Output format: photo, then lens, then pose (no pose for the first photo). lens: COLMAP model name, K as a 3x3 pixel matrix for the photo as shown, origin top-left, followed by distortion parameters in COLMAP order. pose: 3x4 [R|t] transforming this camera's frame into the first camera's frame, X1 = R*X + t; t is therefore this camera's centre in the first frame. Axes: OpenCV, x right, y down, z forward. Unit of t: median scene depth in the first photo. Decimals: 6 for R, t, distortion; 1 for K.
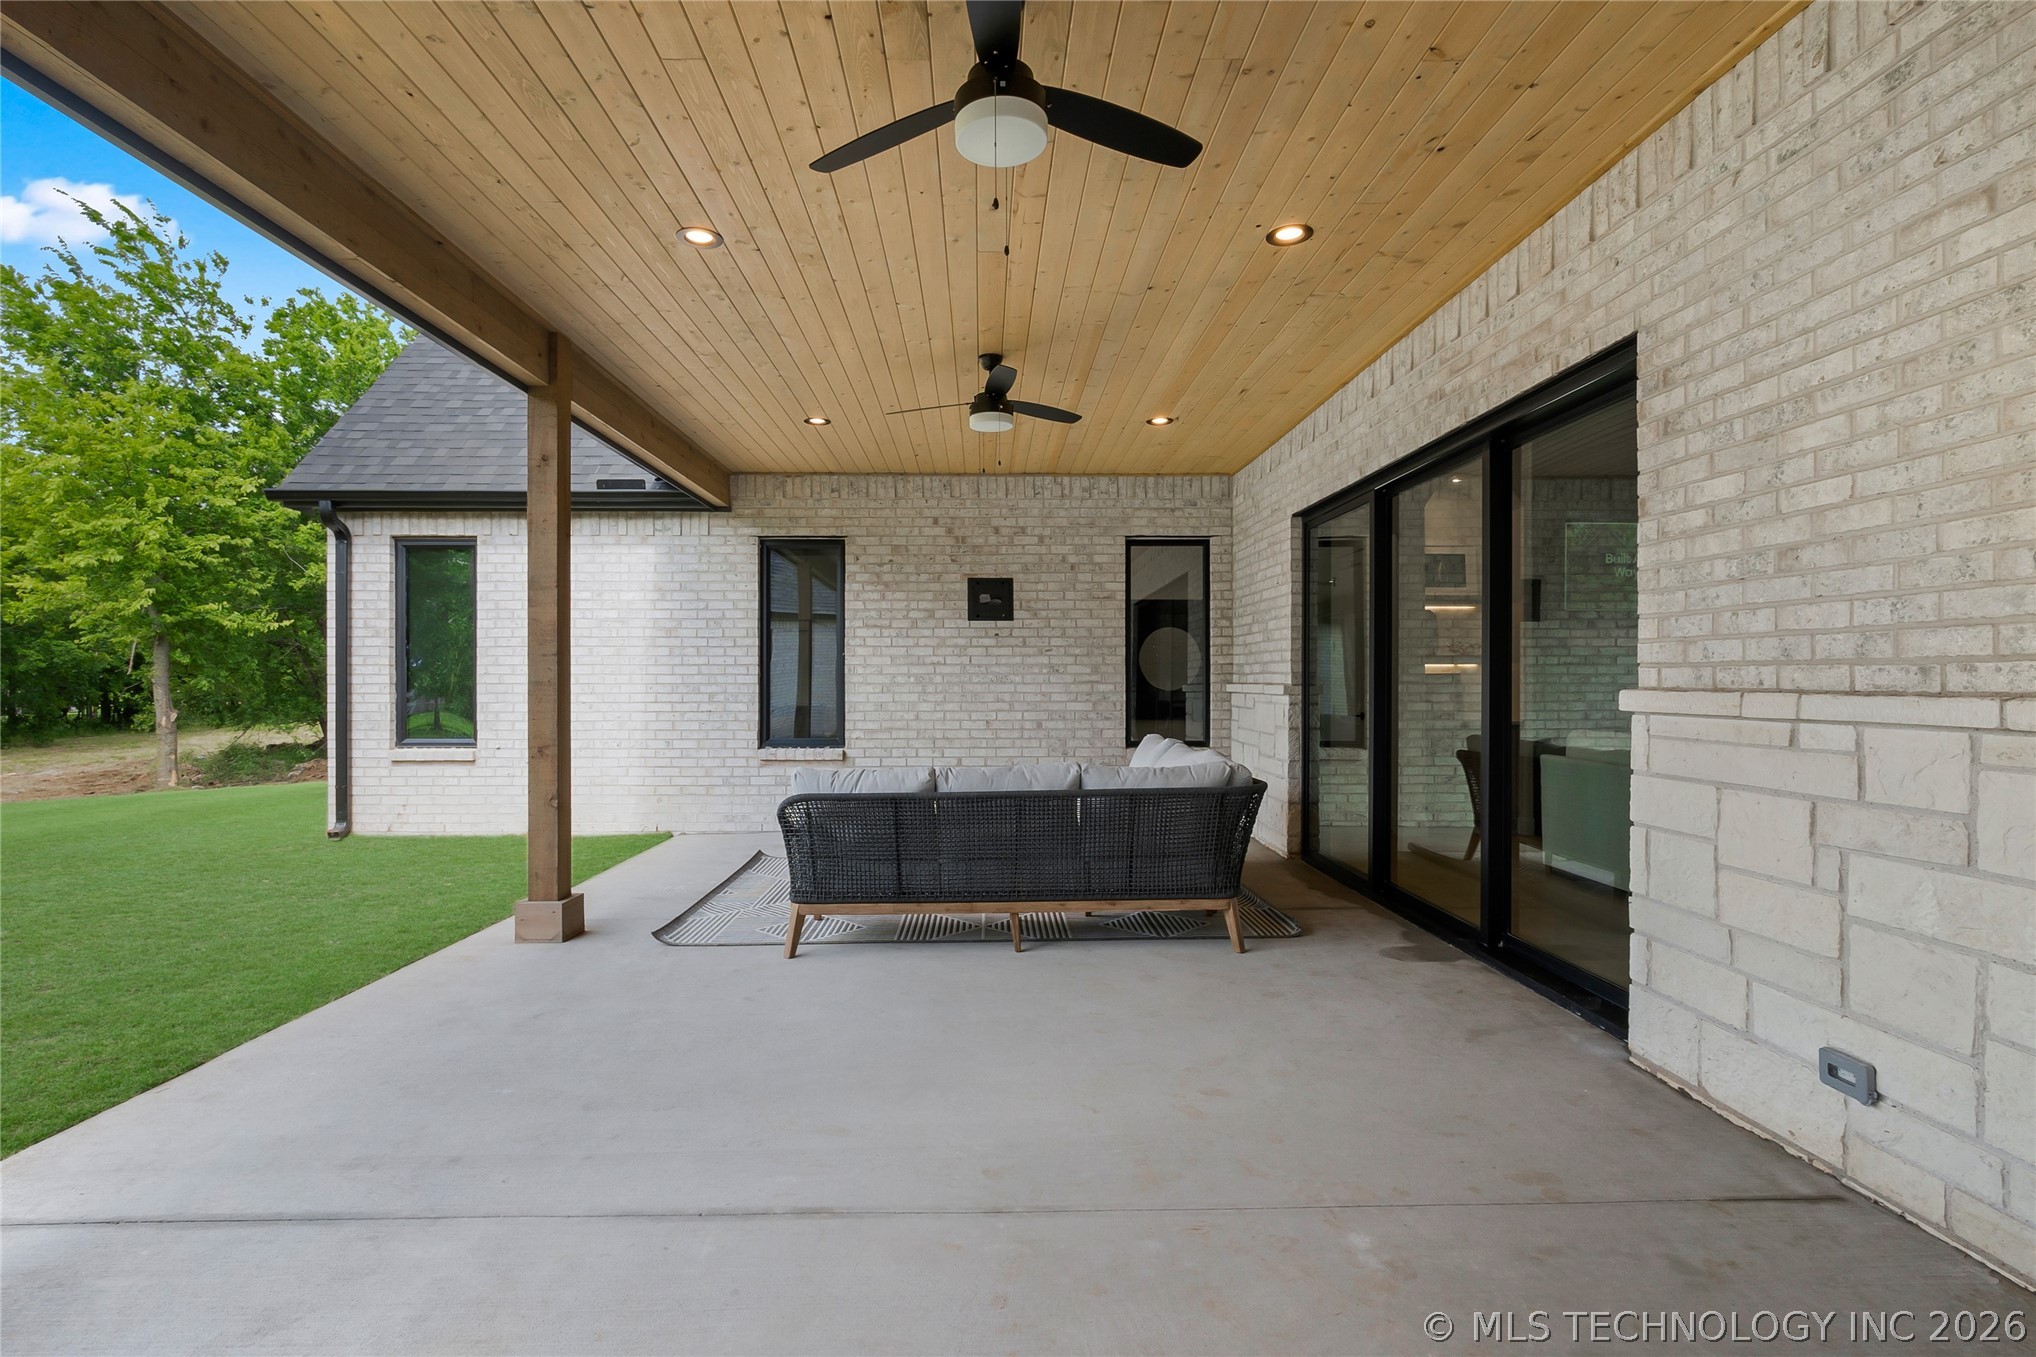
lens RADIAL K [[962.7, 0, 1009.2], [0, 962.7, 686.3], [0, 0, 1]] dist [0.000272, -0.000384]
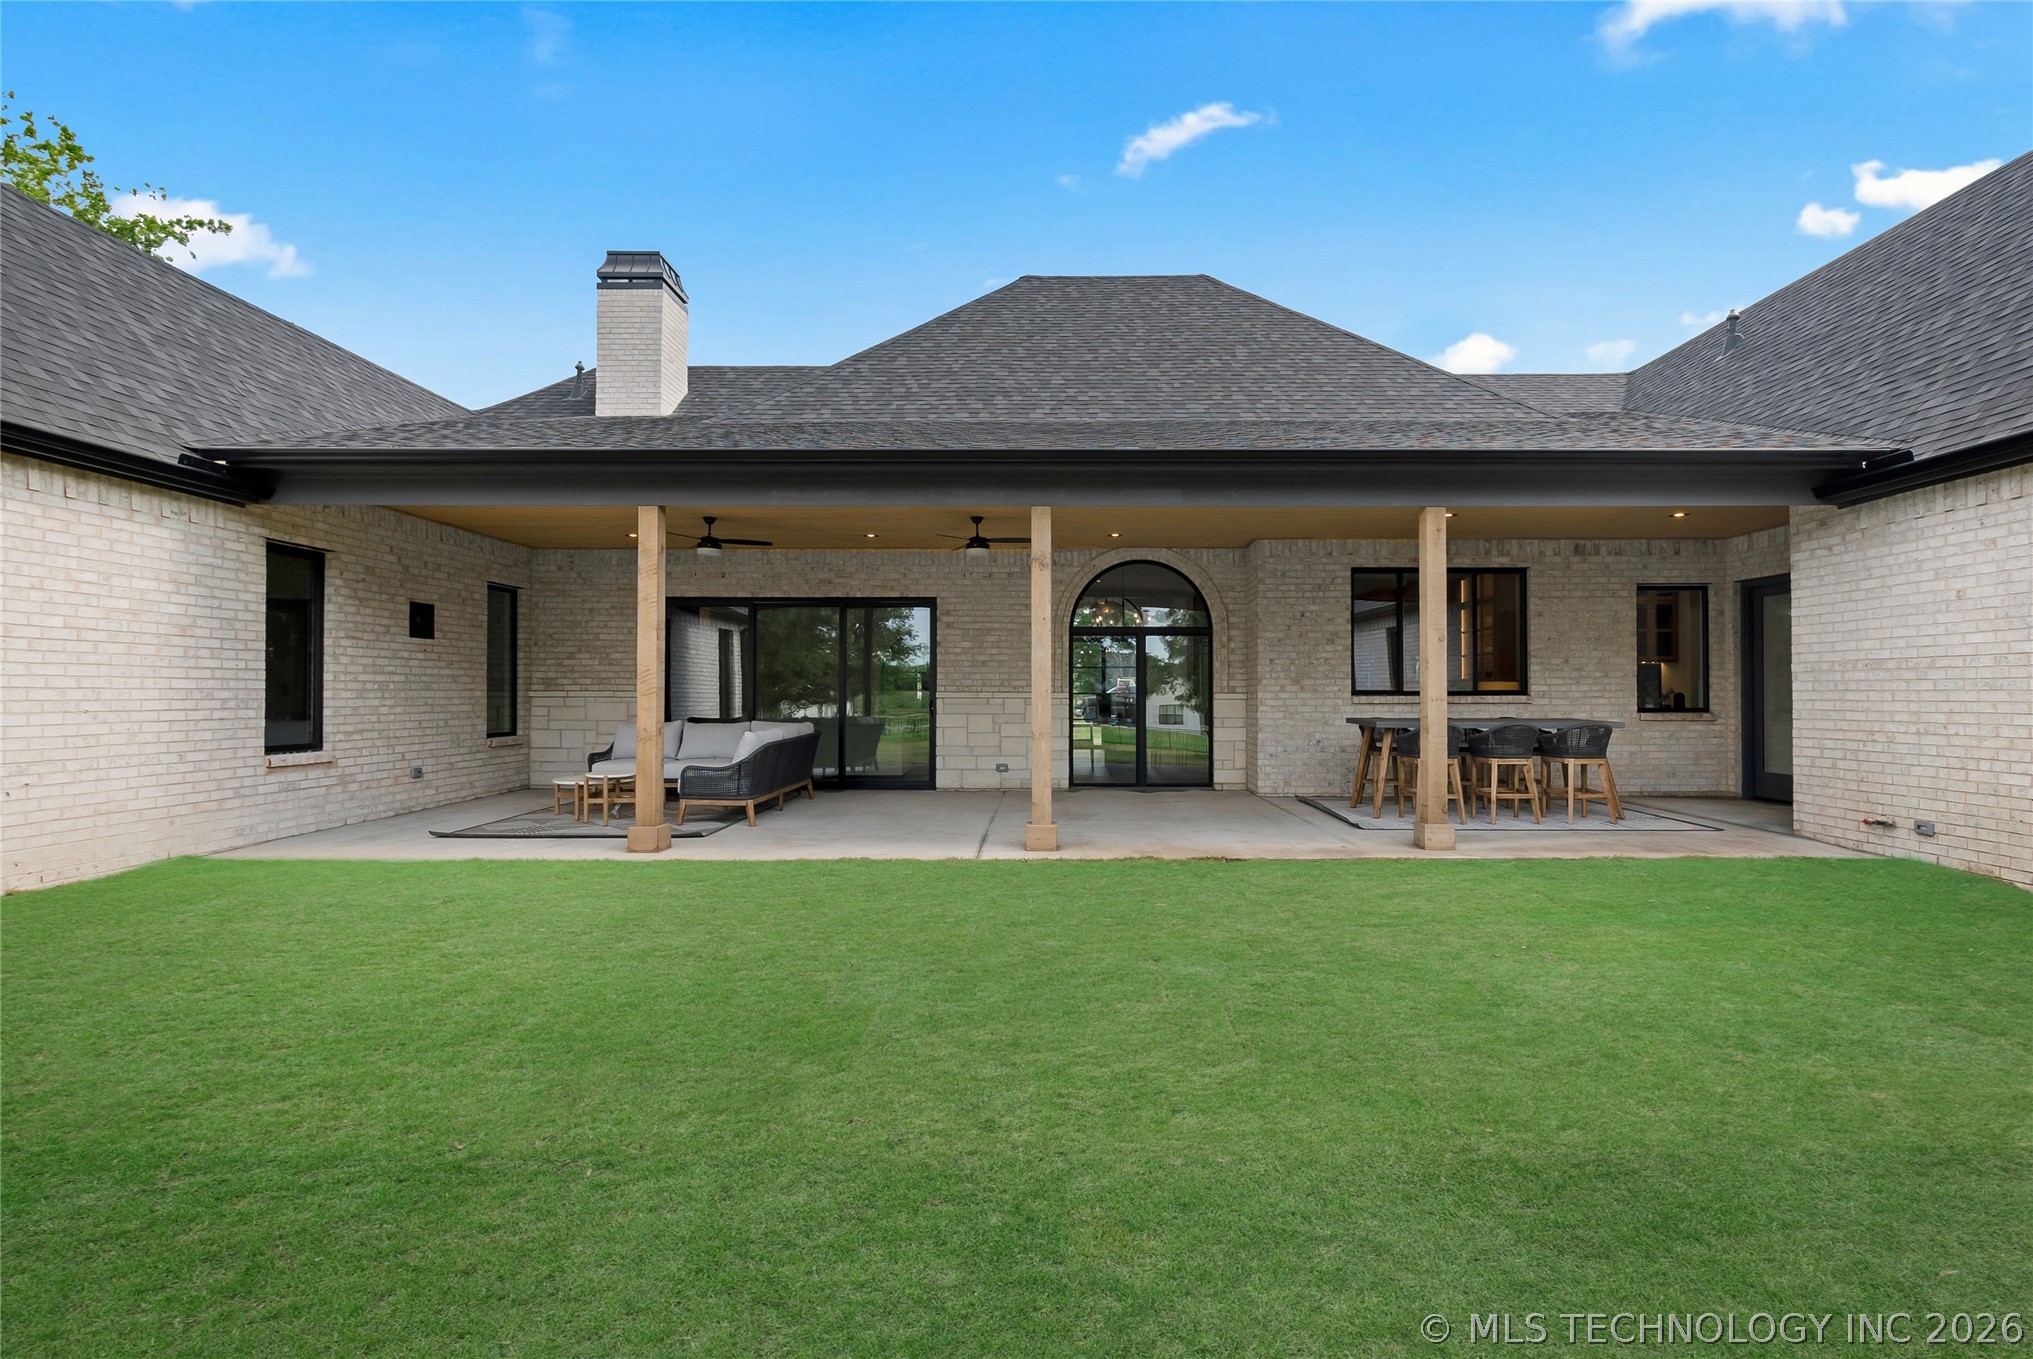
lens RADIAL K [[961.3, 0, 998.1], [0, 961.3, 695.6], [0, 0, 1]] dist [0.000272, -0.000384]
pose [[0.062830, -0.001467, 0.998023, -1.184334], [0.003932, 0.999992, 0.001222, 0.005458], [-0.998017, 0.003848, 0.062835, 0.200222]]
